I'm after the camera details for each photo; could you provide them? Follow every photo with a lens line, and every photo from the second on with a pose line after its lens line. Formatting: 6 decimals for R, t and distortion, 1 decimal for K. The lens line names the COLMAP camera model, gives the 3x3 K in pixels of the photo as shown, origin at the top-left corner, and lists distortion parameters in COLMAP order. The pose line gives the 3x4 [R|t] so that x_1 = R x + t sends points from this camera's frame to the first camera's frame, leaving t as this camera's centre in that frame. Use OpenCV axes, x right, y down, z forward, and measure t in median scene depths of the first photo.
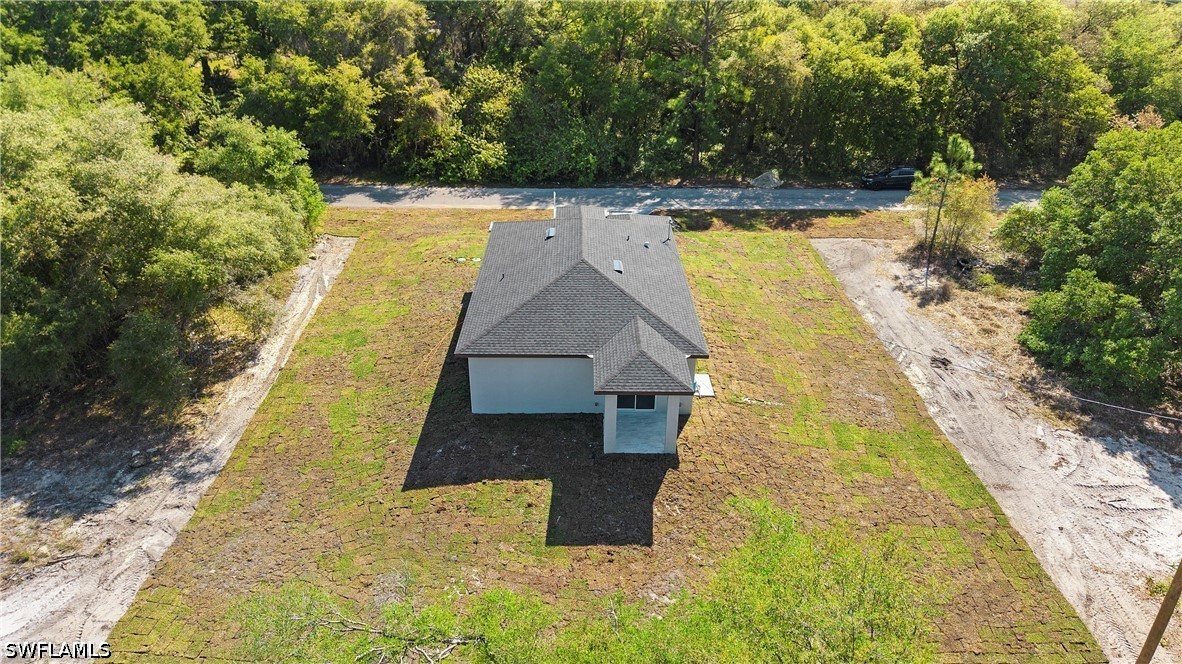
lens RADIAL K [[792.1, 0, 591.0], [0, 792.1, 332.0], [0, 0, 1]] dist [0.006541, -0.002236]
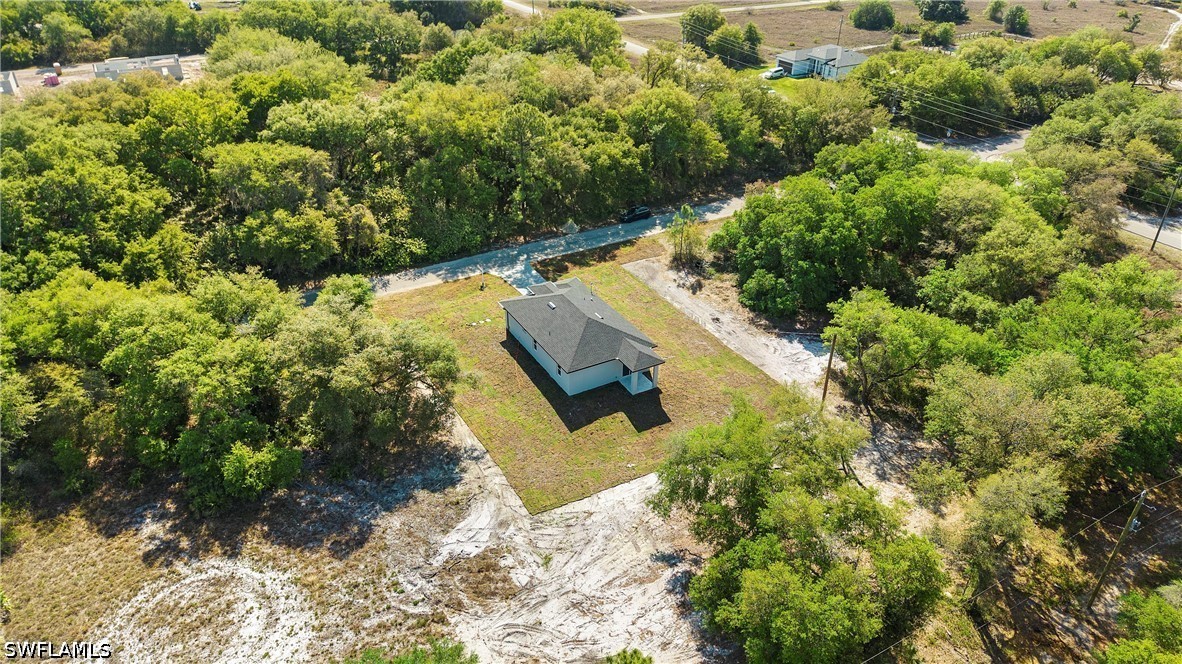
lens RADIAL K [[784.4, 0, 591.0], [0, 784.4, 332.0], [0, 0, 1]] dist [0.070812, -0.002239]
pose [[0.875242, -0.249146, 0.414582, -0.710845], [0.220691, 0.968413, 0.116063, -0.233941], [-0.430403, -0.010089, 0.902580, -0.768874]]
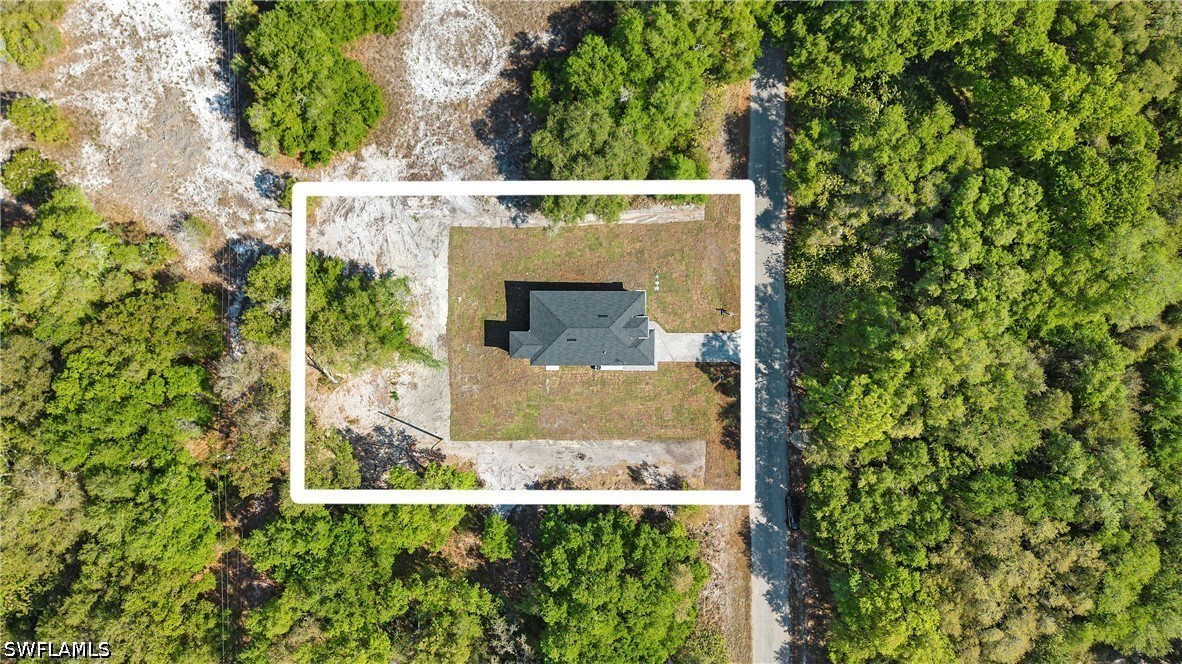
lens RADIAL K [[784.4, 0, 591.0], [0, 784.4, 332.0], [0, 0, 1]] dist [0.070812, -0.002239]
pose [[-0.008597, 0.999713, 0.022371, -0.056223], [-0.483556, -0.023739, 0.874991, -2.074558], [0.875271, -0.003295, 0.483621, -0.277001]]
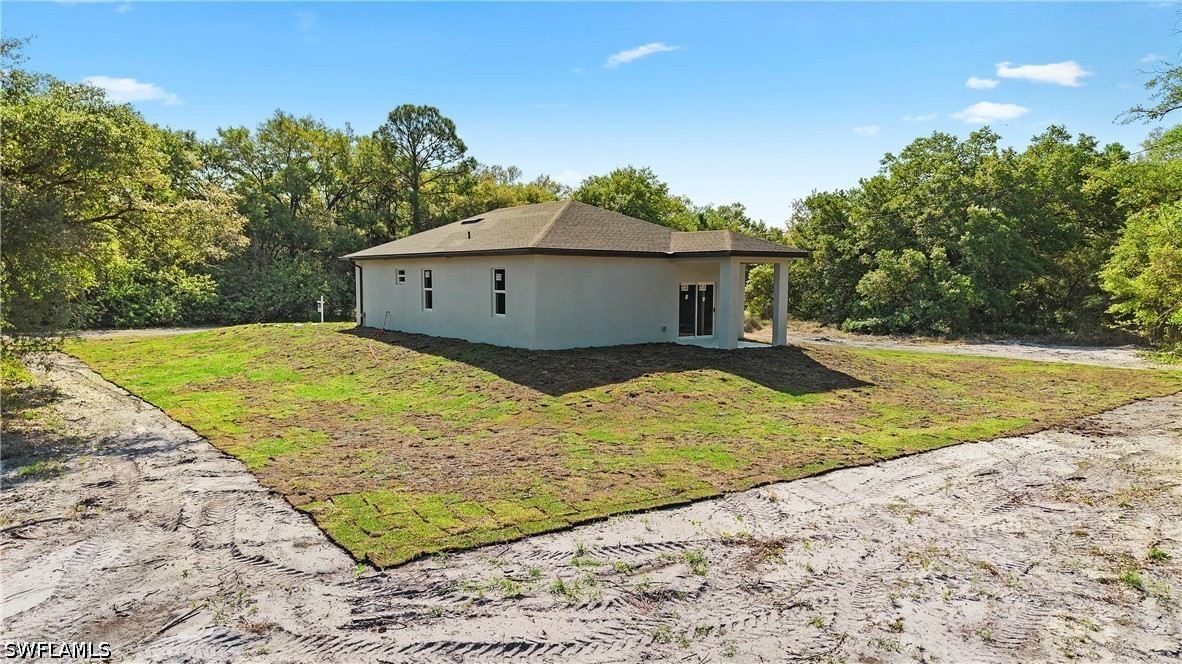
lens RADIAL K [[792.1, 0, 591.0], [0, 792.1, 332.0], [0, 0, 1]] dist [0.006541, -0.002236]
pose [[0.807037, -0.045731, 0.588728, -0.382980], [0.268498, 0.916390, -0.296879, 0.227115], [-0.525928, 0.397665, 0.751840, 0.304938]]
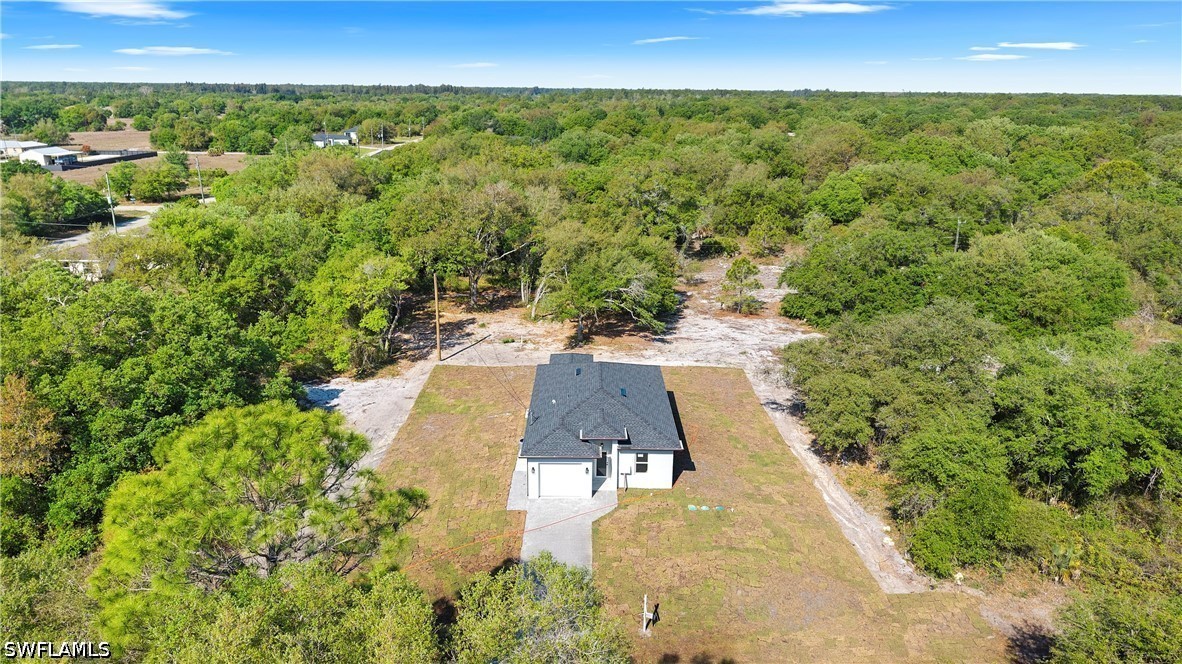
lens RADIAL K [[784.7, 0, 591.0], [0, 784.7, 332.0], [0, 0, 1]] dist [0.010979, -0.000687]
pose [[-0.999656, -0.026081, -0.002854, 0.010991], [-0.020603, 0.713015, 0.700846, -1.002546], [-0.016244, 0.700663, -0.713307, 1.634763]]
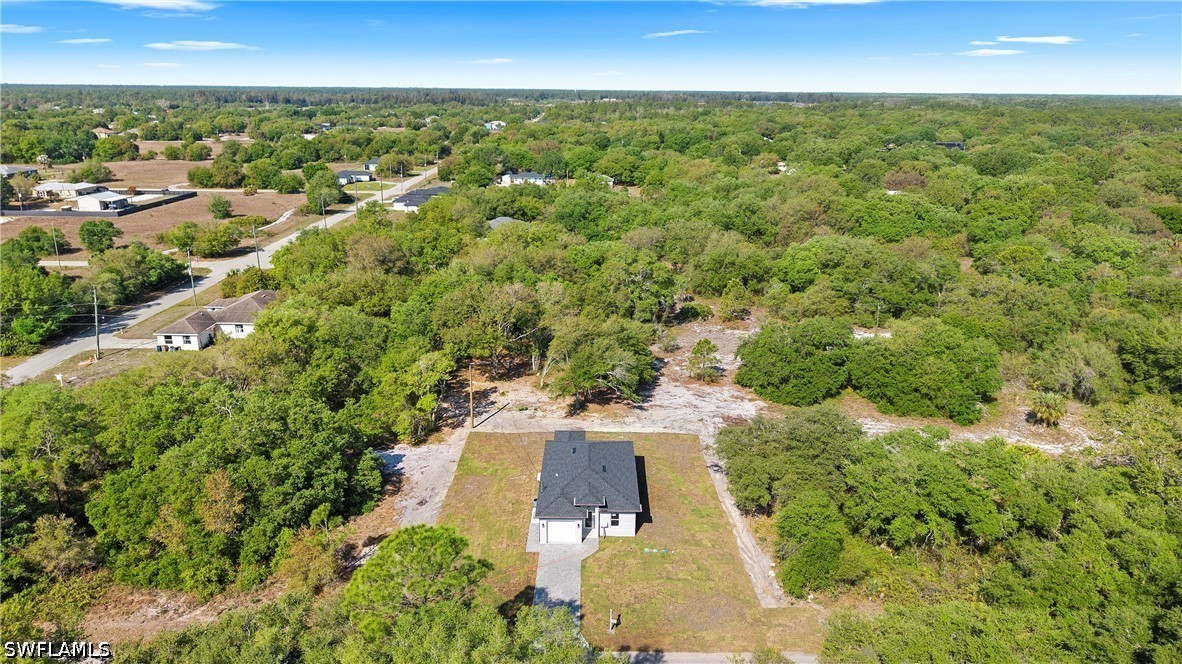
lens RADIAL K [[782.3, 0, 591.0], [0, 782.3, 332.0], [0, 0, 1]] dist [0.032062, -0.028676]
pose [[-0.999642, -0.026461, 0.004026, -0.013396], [-0.016034, 0.712483, 0.701506, -1.552443], [-0.021431, 0.701190, -0.712652, 1.885599]]
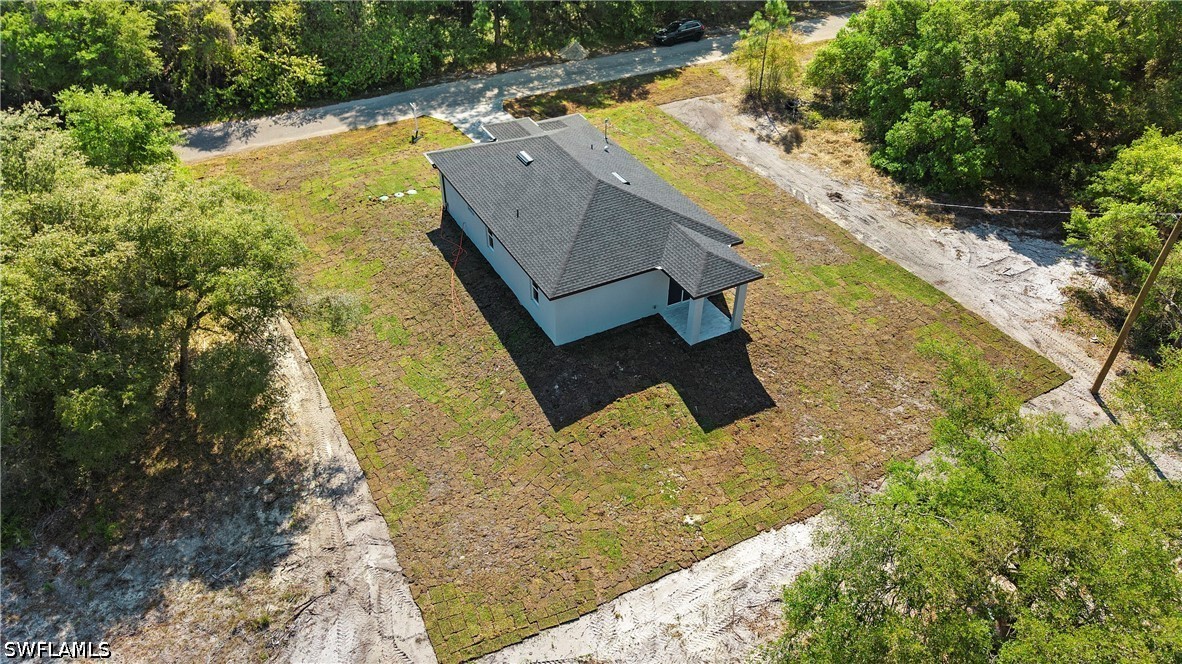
lens RADIAL K [[800.5, 0, 591.0], [0, 800.5, 332.0], [0, 0, 1]] dist [0.007560, -0.001135]
pose [[0.885712, -0.285898, 0.365754, -0.359744], [0.213637, 0.950500, 0.225630, -0.108276], [-0.412156, -0.121705, 0.902948, 0.000340]]
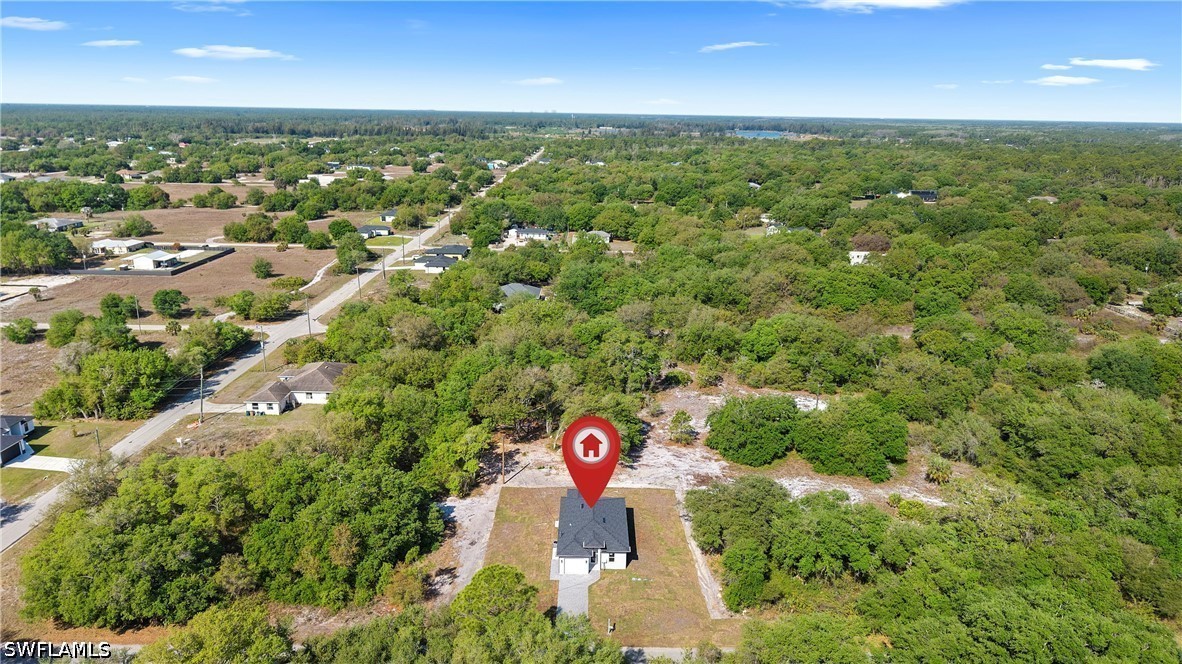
lens RADIAL K [[782.3, 0, 591.0], [0, 782.3, 332.0], [0, 0, 1]] dist [0.032062, -0.028676]
pose [[-0.999508, -0.031339, -0.001185, 0.019126], [-0.023715, 0.730539, 0.682459, -2.224127], [-0.020522, 0.682151, -0.730923, 2.252485]]
